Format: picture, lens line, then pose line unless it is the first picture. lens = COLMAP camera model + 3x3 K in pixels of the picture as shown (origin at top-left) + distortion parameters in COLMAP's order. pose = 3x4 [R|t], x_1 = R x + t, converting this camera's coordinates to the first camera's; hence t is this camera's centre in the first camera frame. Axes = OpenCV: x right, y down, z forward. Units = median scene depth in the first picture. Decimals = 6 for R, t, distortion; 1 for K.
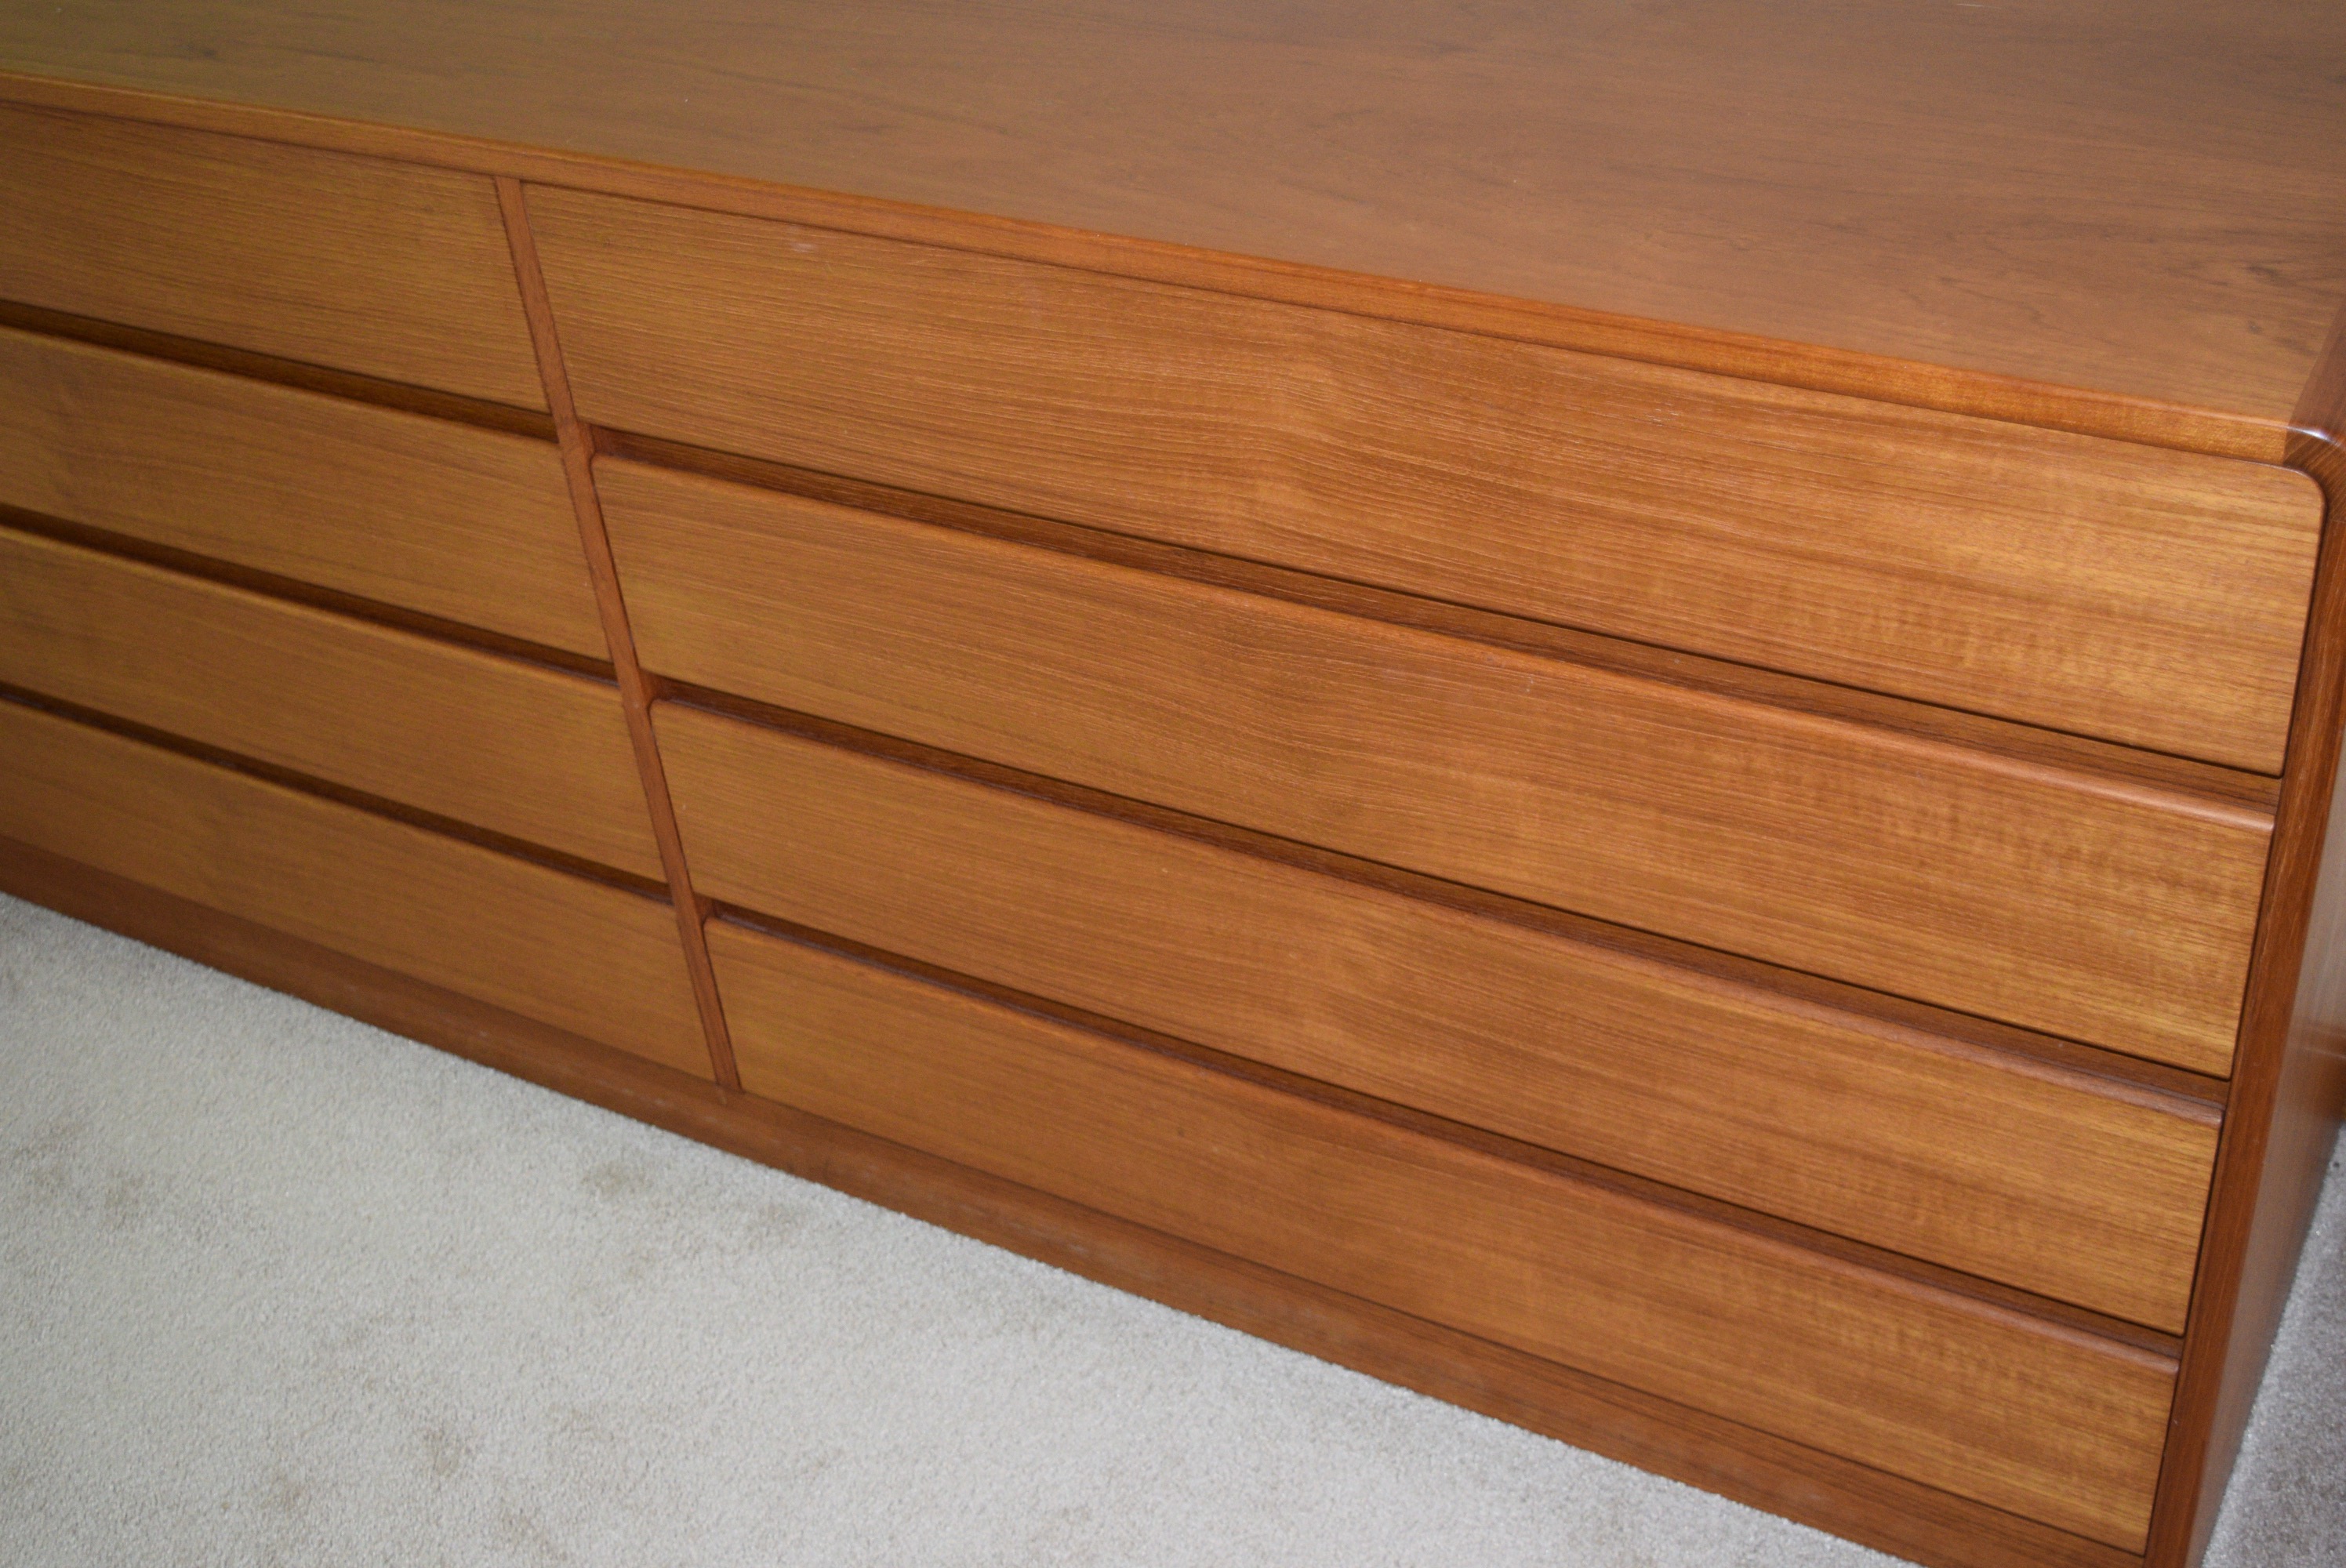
lens RADIAL K [[2771.3, 0, 1173.0], [0, 2771.3, 784.0], [0, 0, 1]] dist [-0.053968, -0.021577]
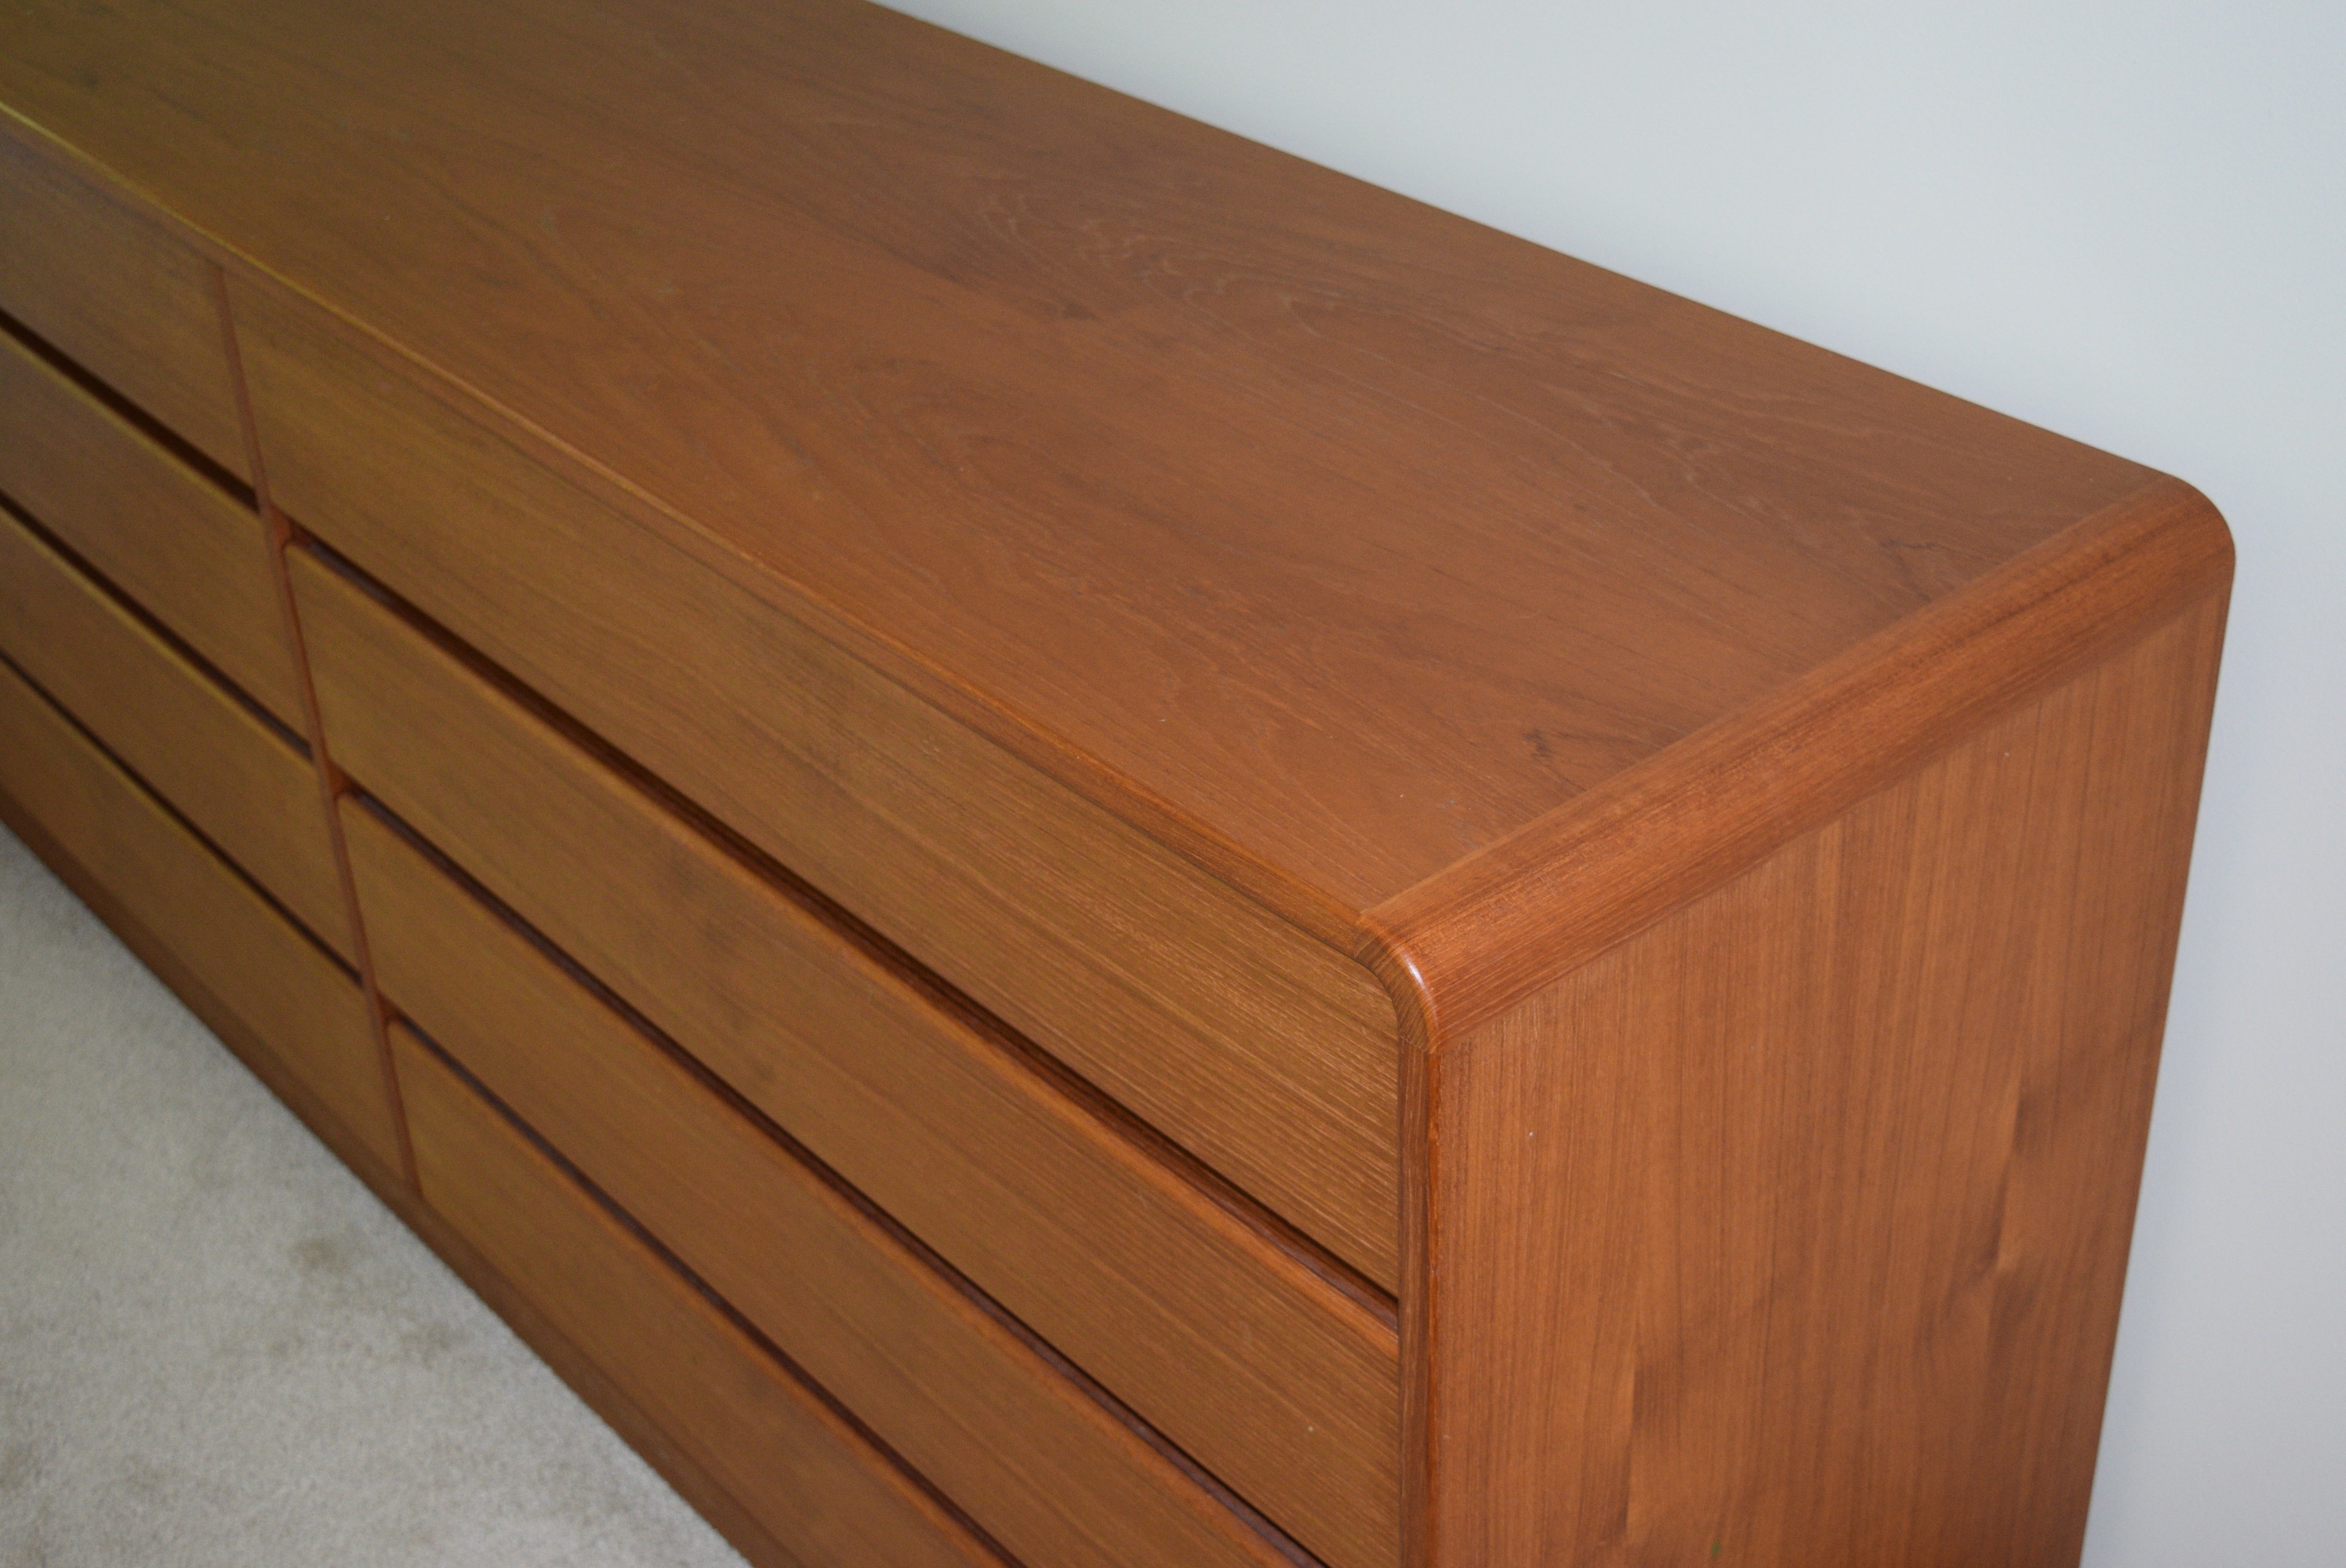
lens RADIAL K [[3085.8, 0, 1173.0], [0, 3085.8, 784.0], [0, 0, 1]] dist [-0.016677, -0.038685]
pose [[0.935587, 0.229458, -0.268378, 0.463503], [-0.240098, 0.970723, -0.007050, -0.115630], [0.258903, 0.071033, 0.963288, 0.012846]]
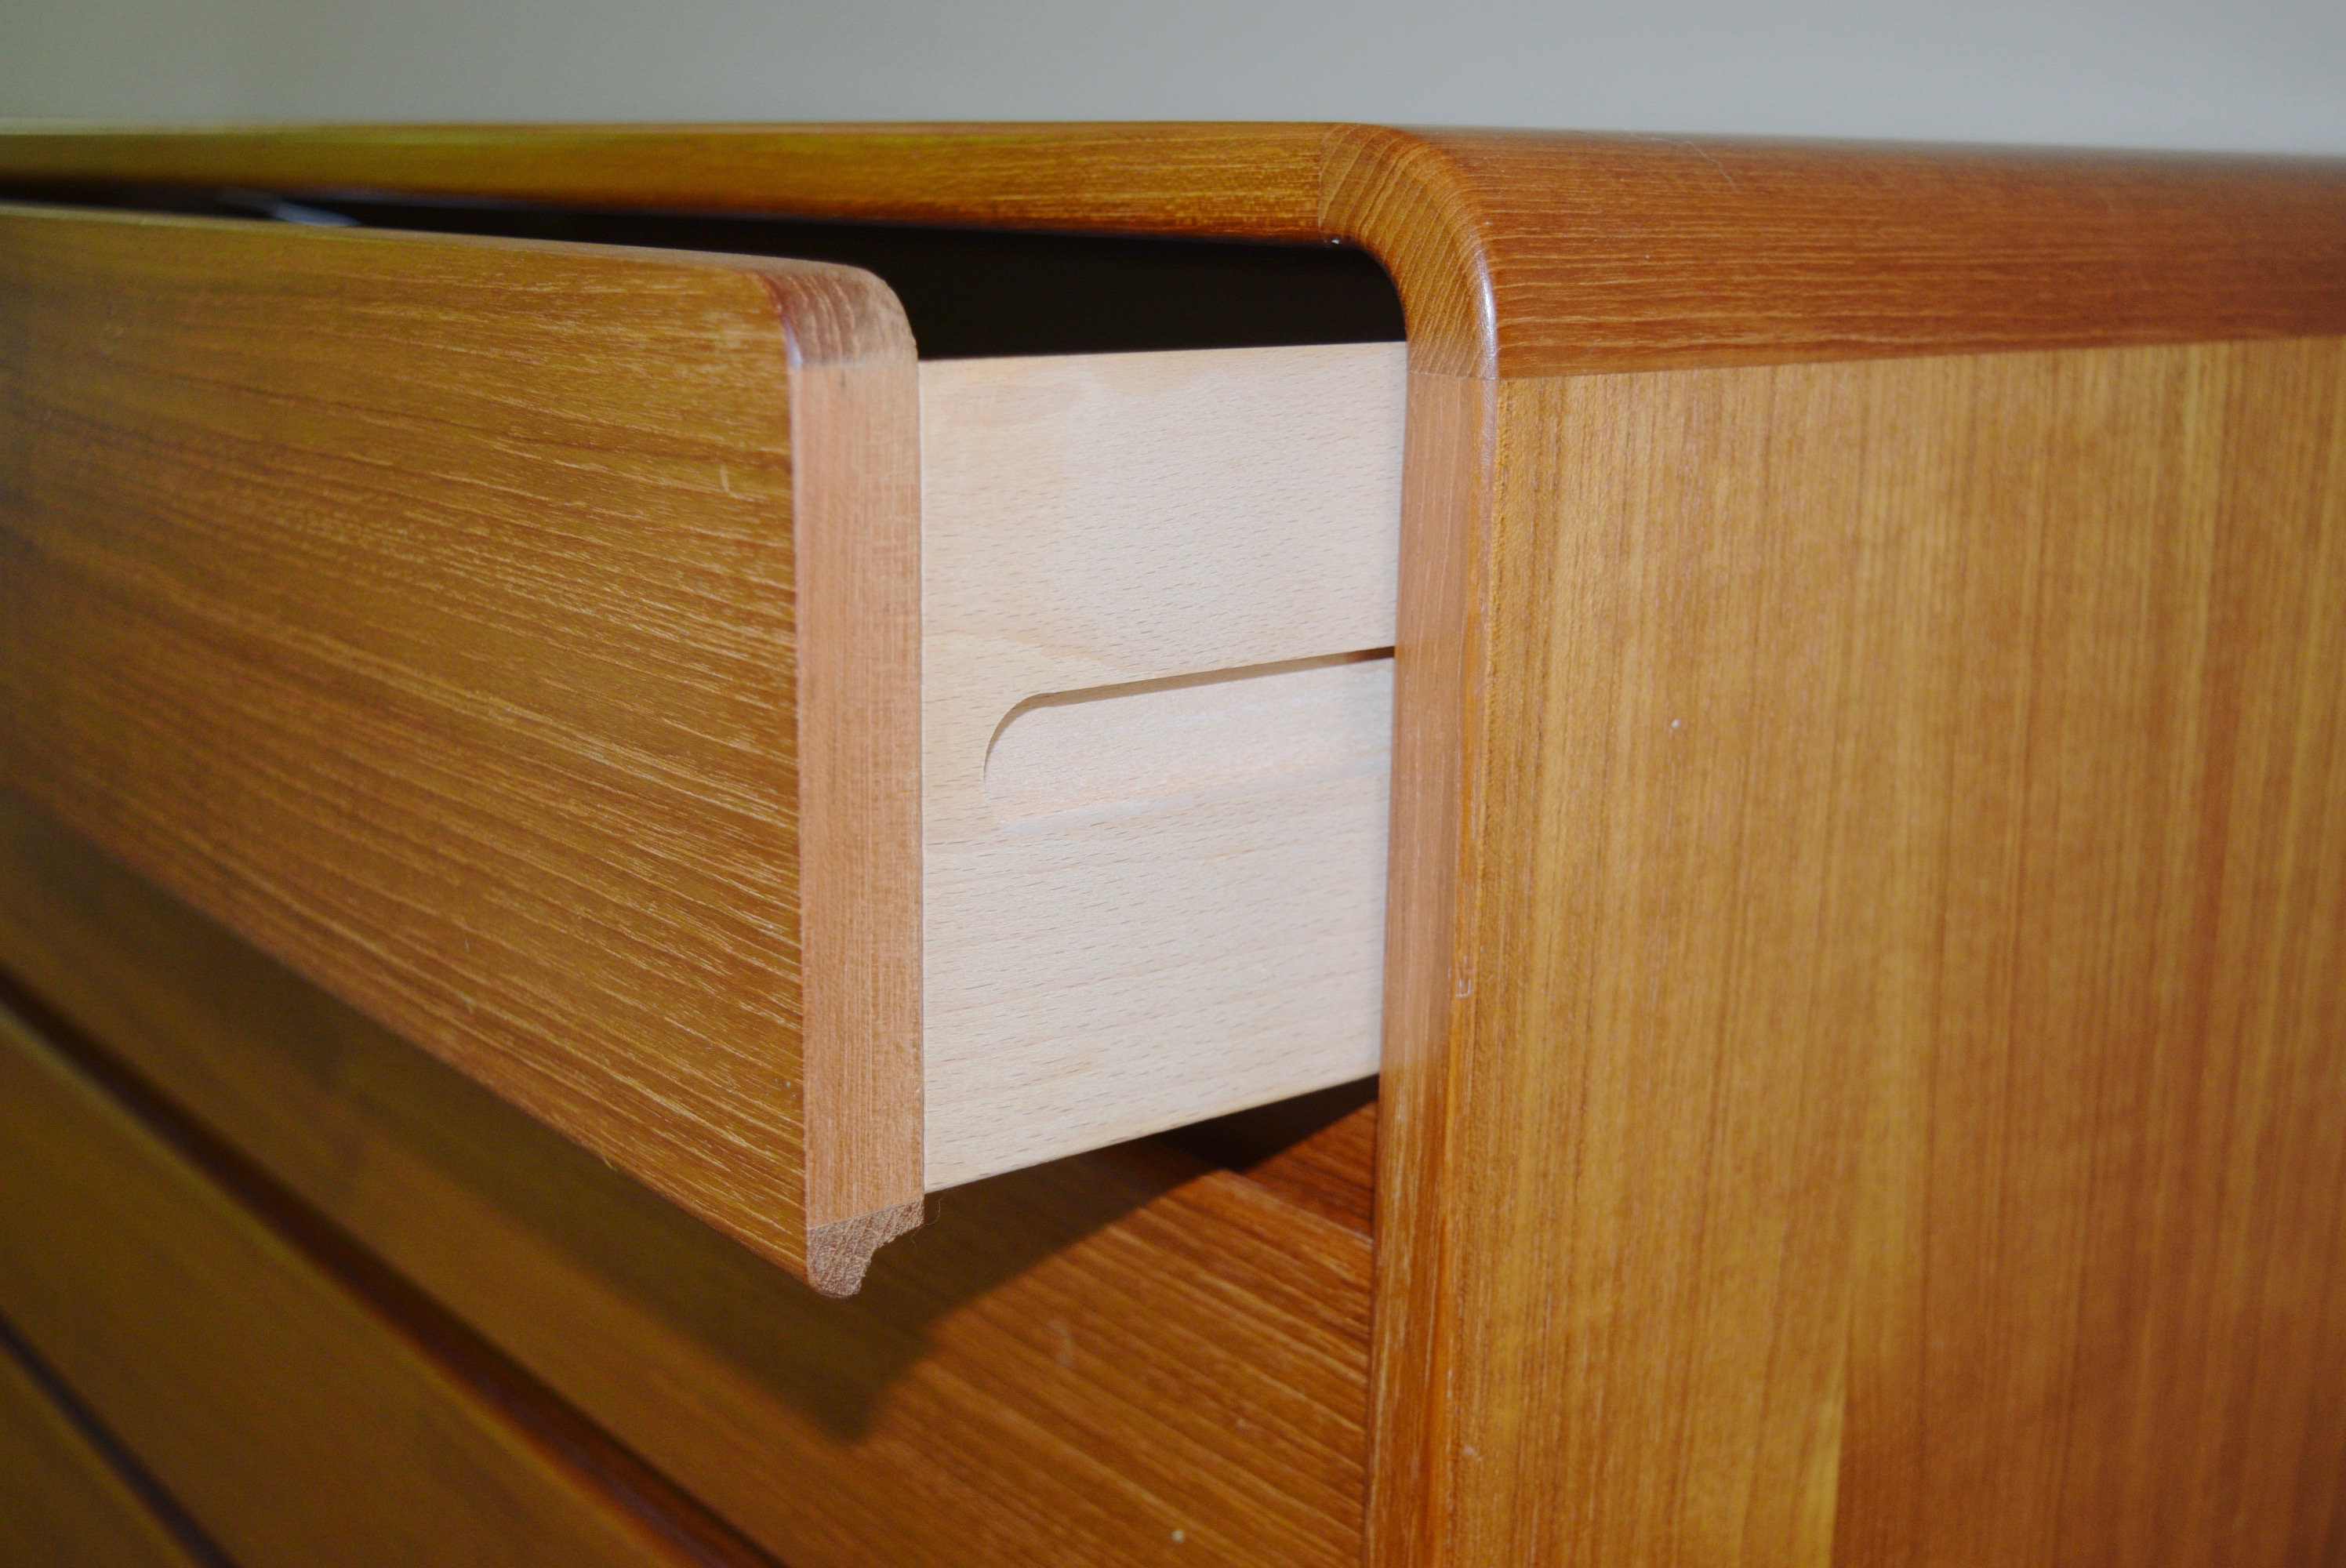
lens RADIAL K [[2771.3, 0, 1173.0], [0, 2771.3, 784.0], [0, 0, 1]] dist [-0.053968, -0.021577]
pose [[0.925188, 0.186790, -0.330358, 0.413923], [-0.296520, 0.899083, -0.322065, 0.072376], [0.236861, 0.395928, 0.887208, 0.490558]]
